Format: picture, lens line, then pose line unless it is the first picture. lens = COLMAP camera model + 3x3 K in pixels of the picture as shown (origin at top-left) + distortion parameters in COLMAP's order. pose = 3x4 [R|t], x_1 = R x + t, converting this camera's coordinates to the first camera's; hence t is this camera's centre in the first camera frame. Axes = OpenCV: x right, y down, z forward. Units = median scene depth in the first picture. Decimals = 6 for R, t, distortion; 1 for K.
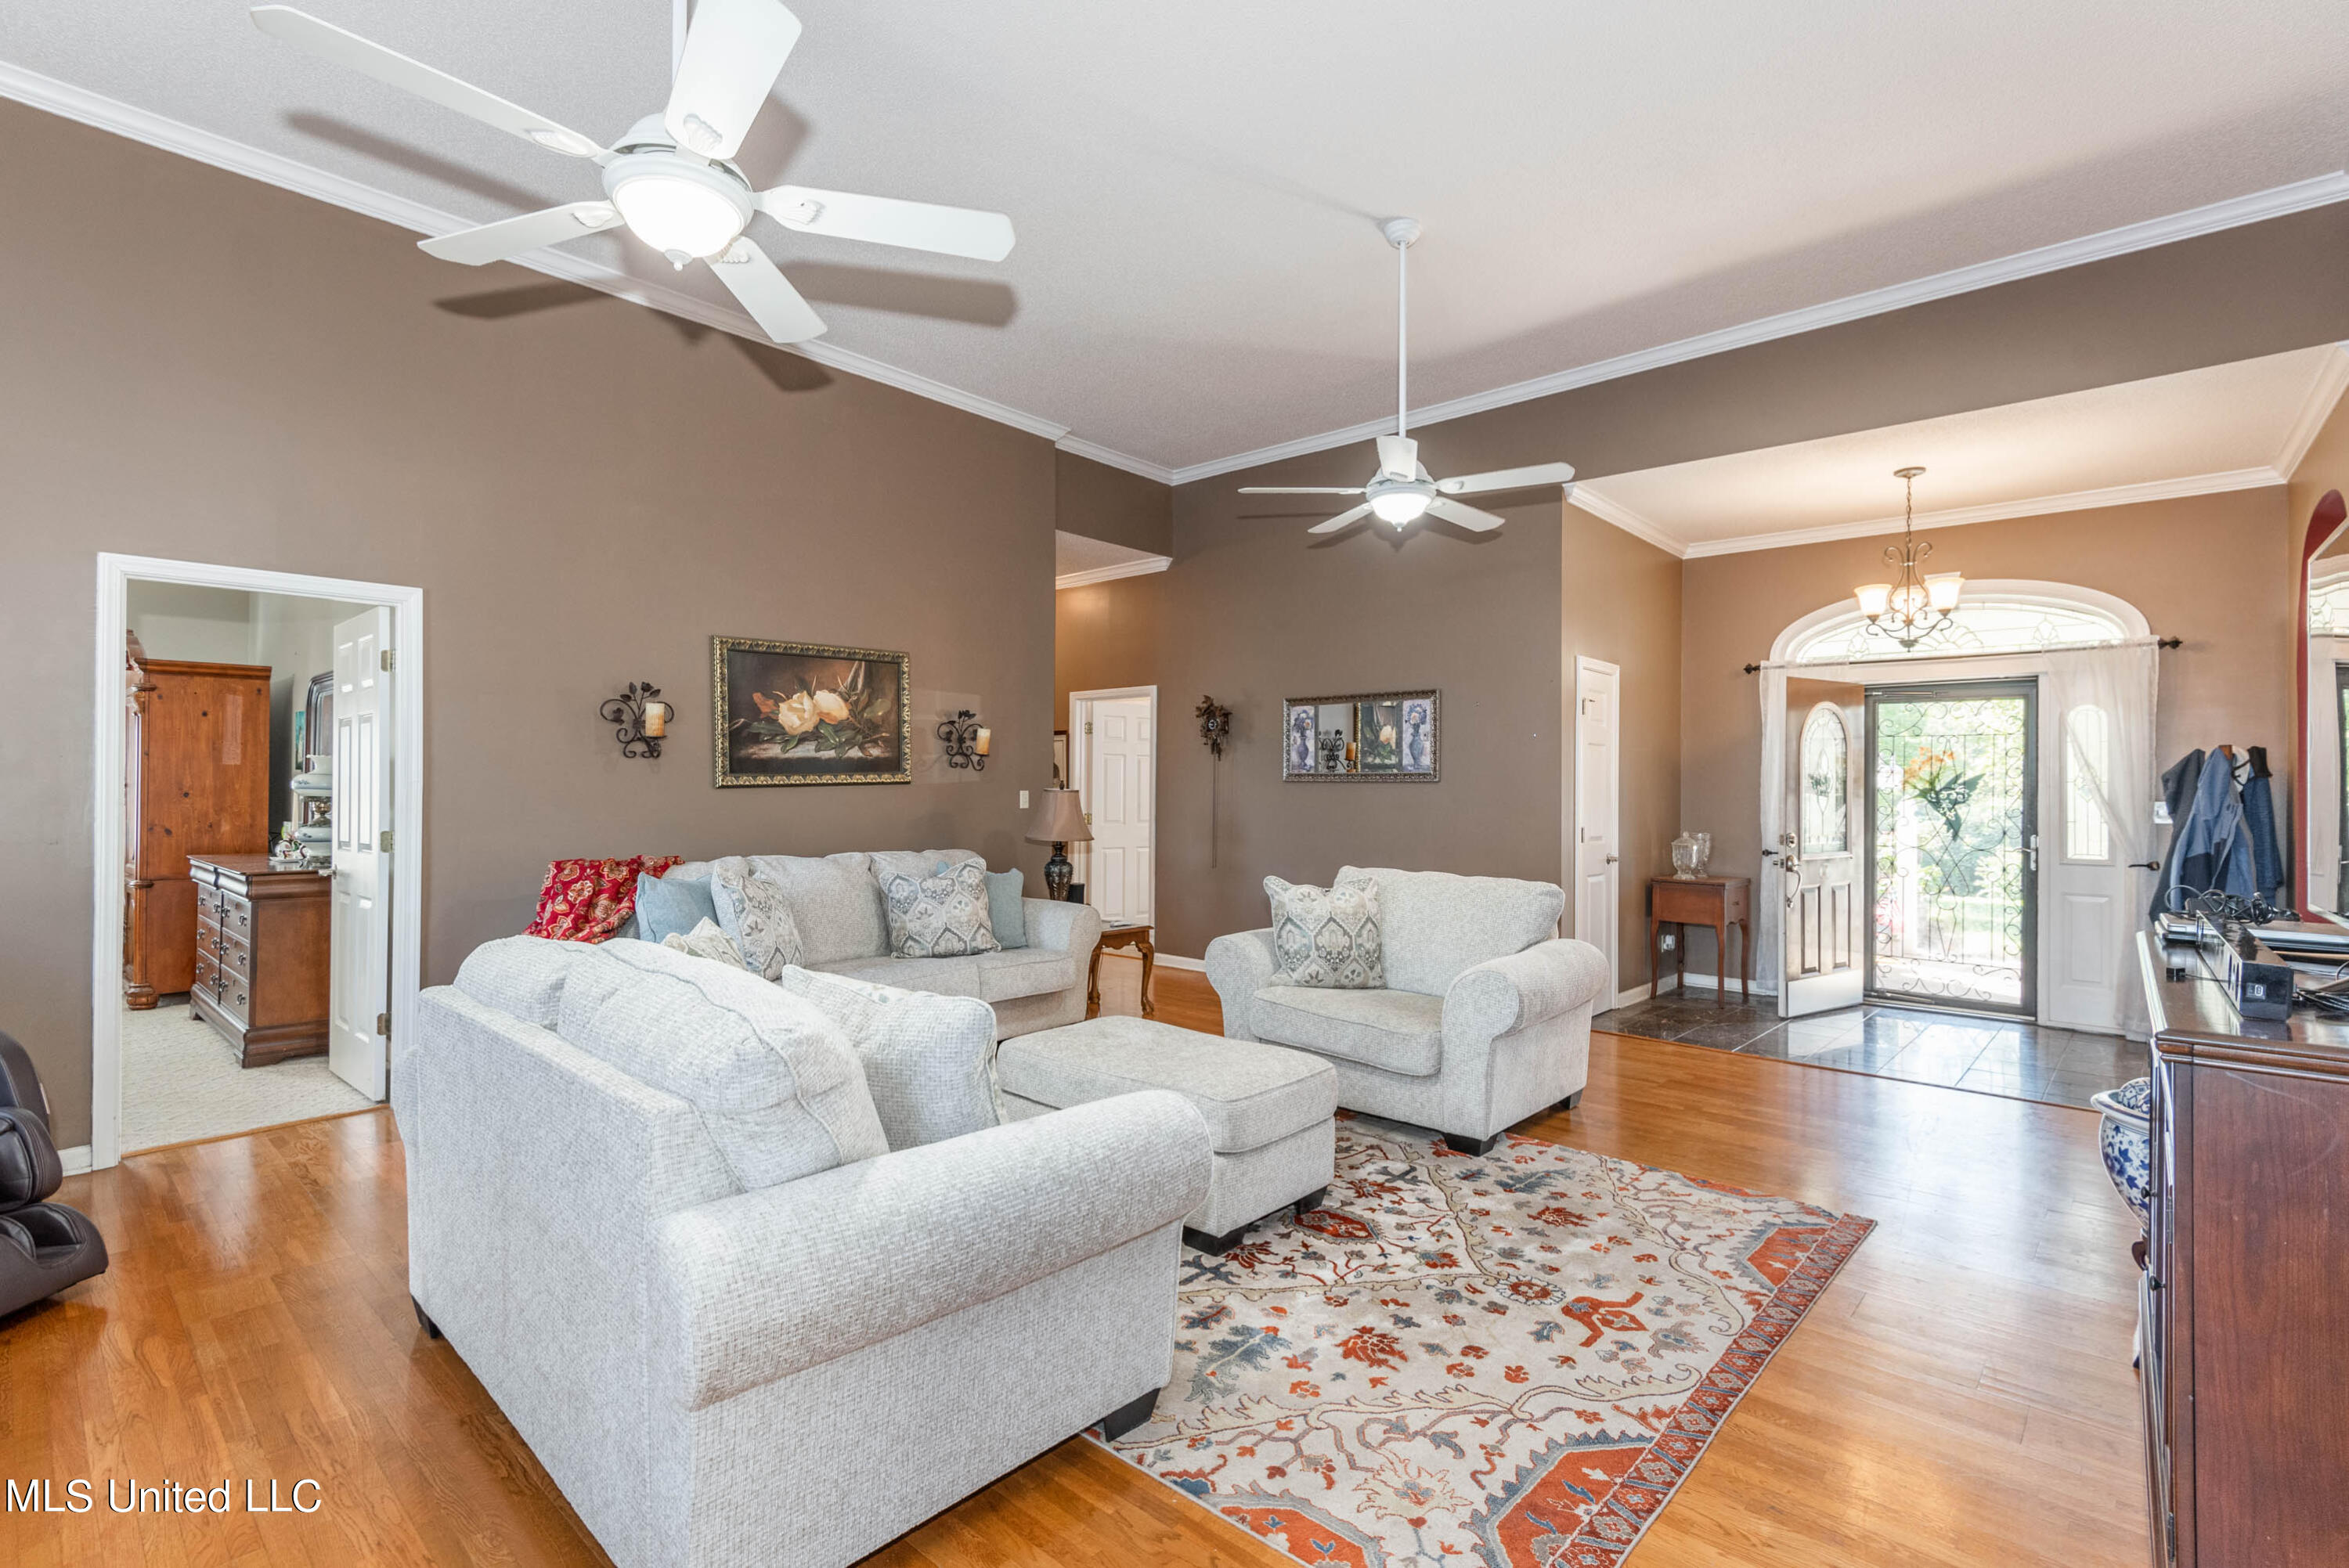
lens RADIAL K [[1069.4, 0, 1176.6], [0, 1069.4, 777.6], [0, 0, 1]] dist [0.010402, -0.007444]
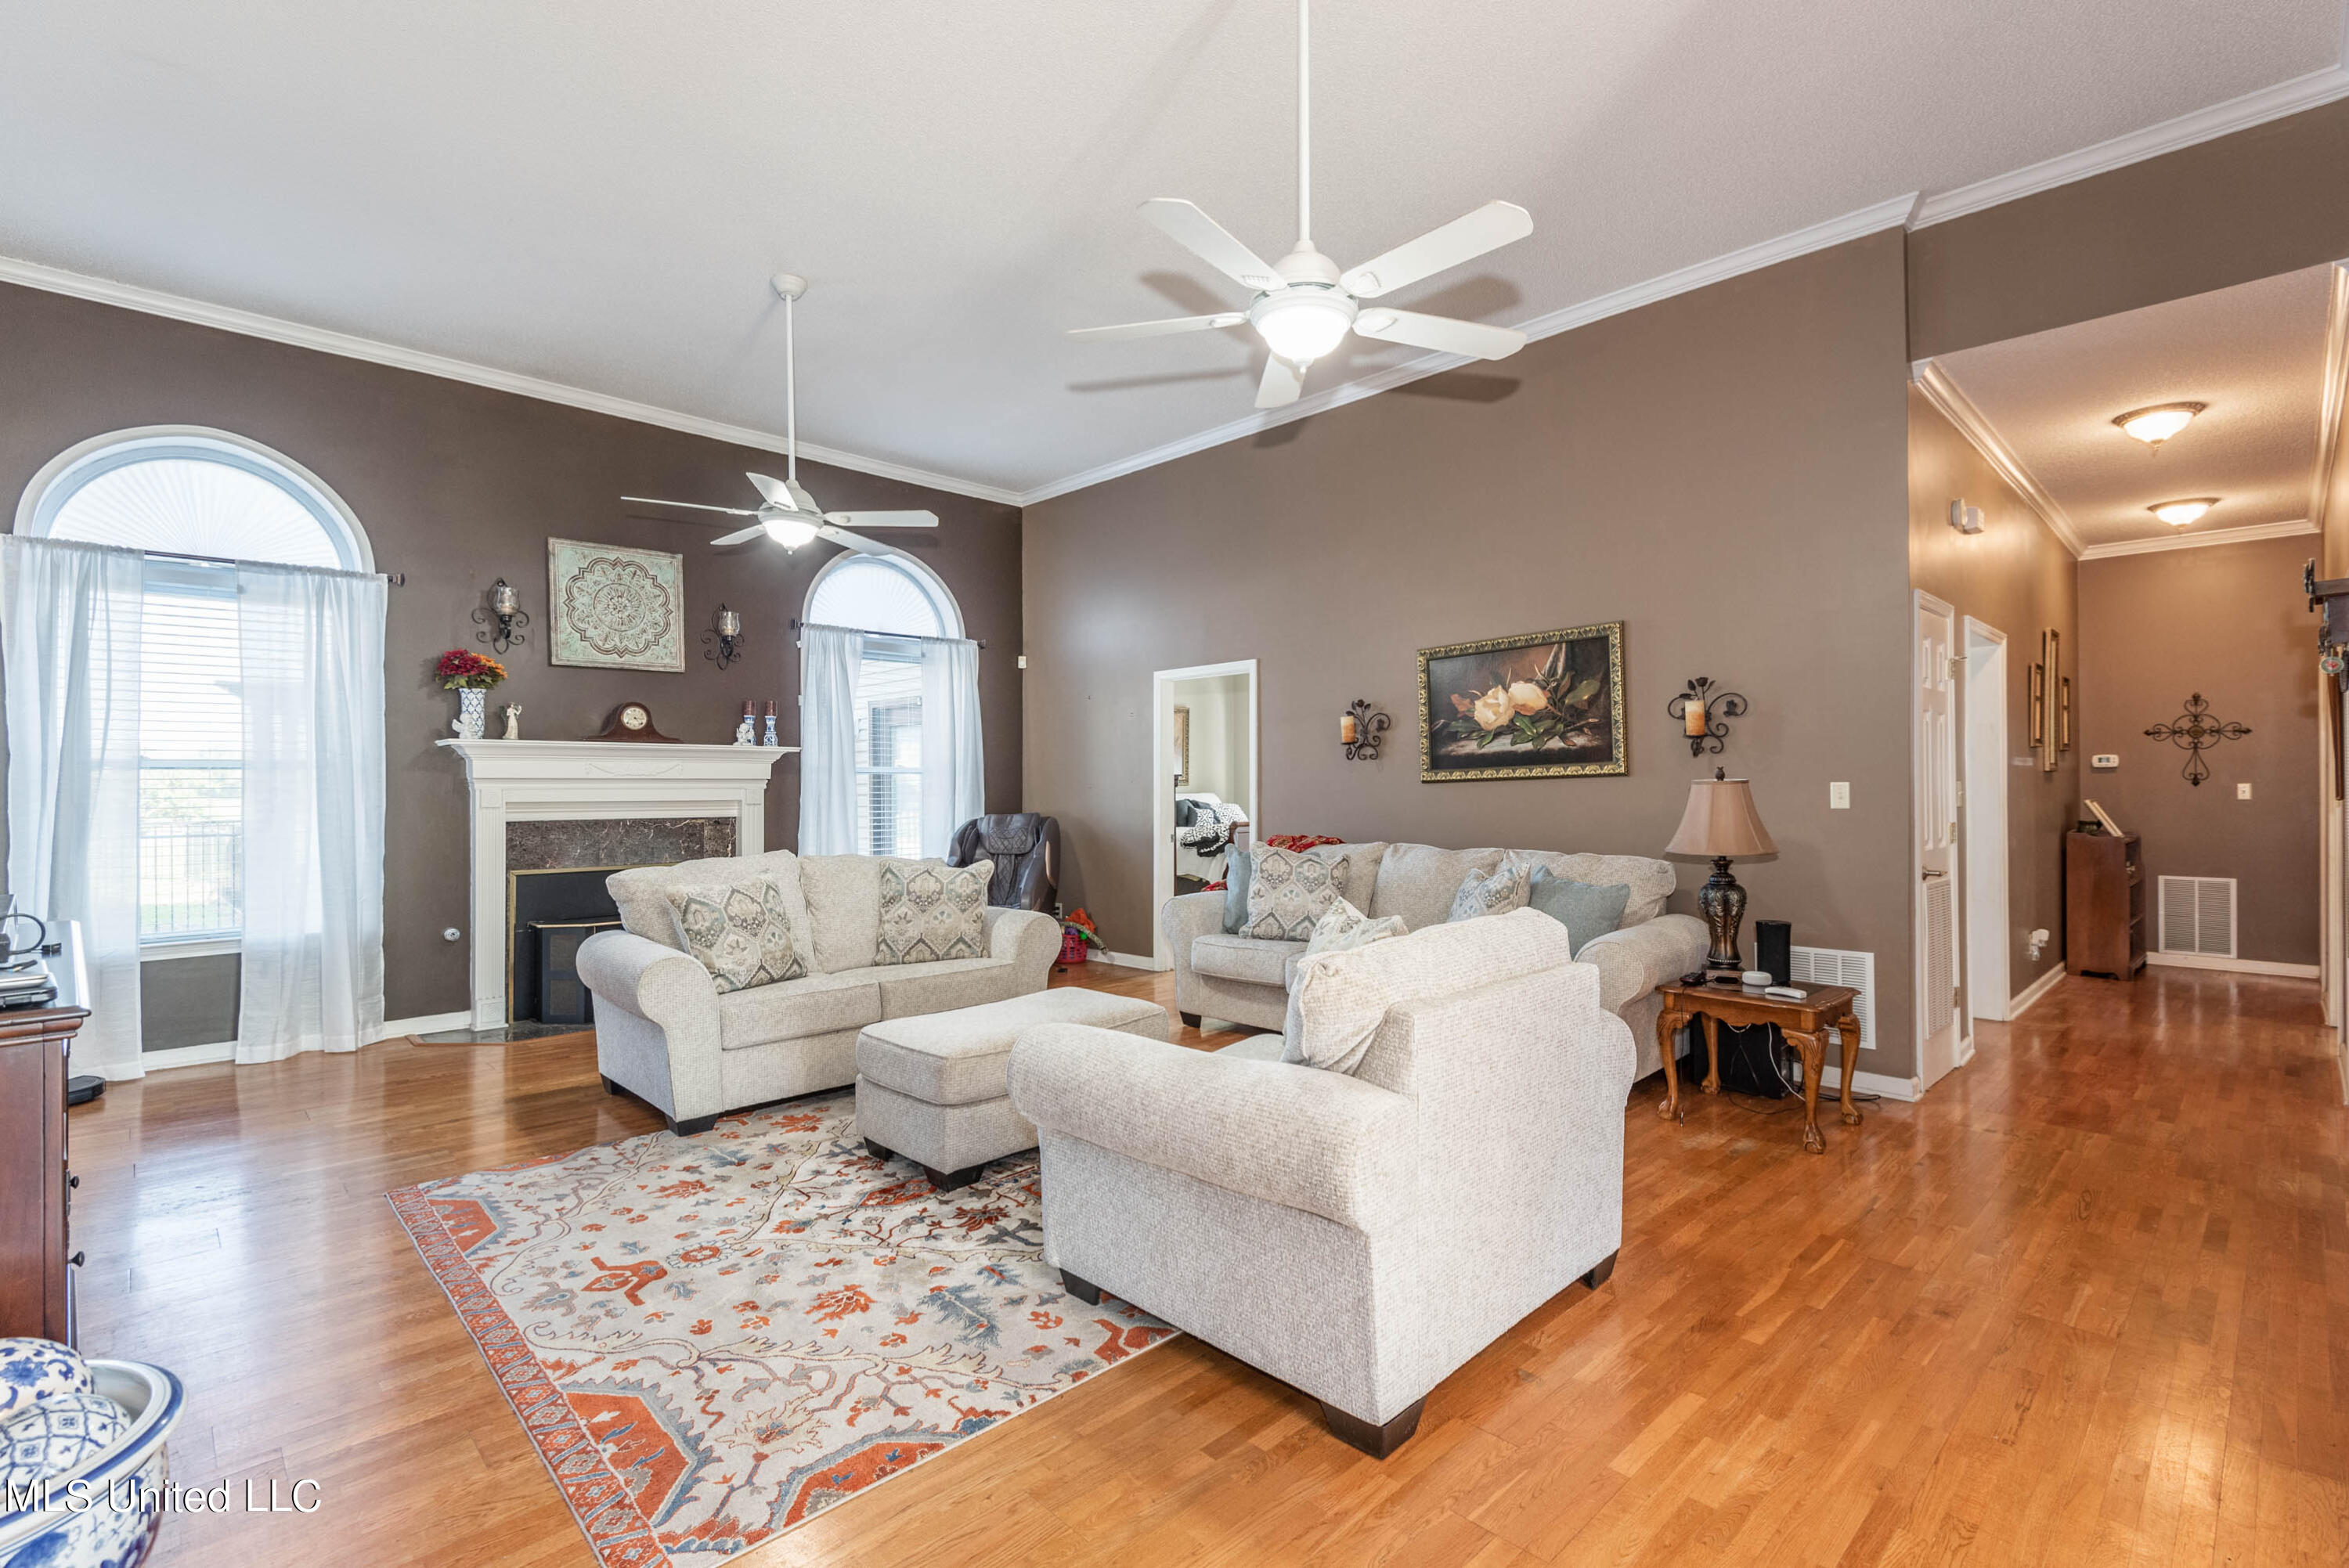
lens RADIAL K [[1069.4, 0, 1175.4], [0, 1069.4, 794.4], [0, 0, 1]] dist [0.010402, -0.007444]
pose [[-0.050447, 0.000151, -0.998727, 1.077919], [0.014459, 0.999895, -0.000579, 0.027825], [0.998622, -0.014470, -0.050444, 1.211838]]
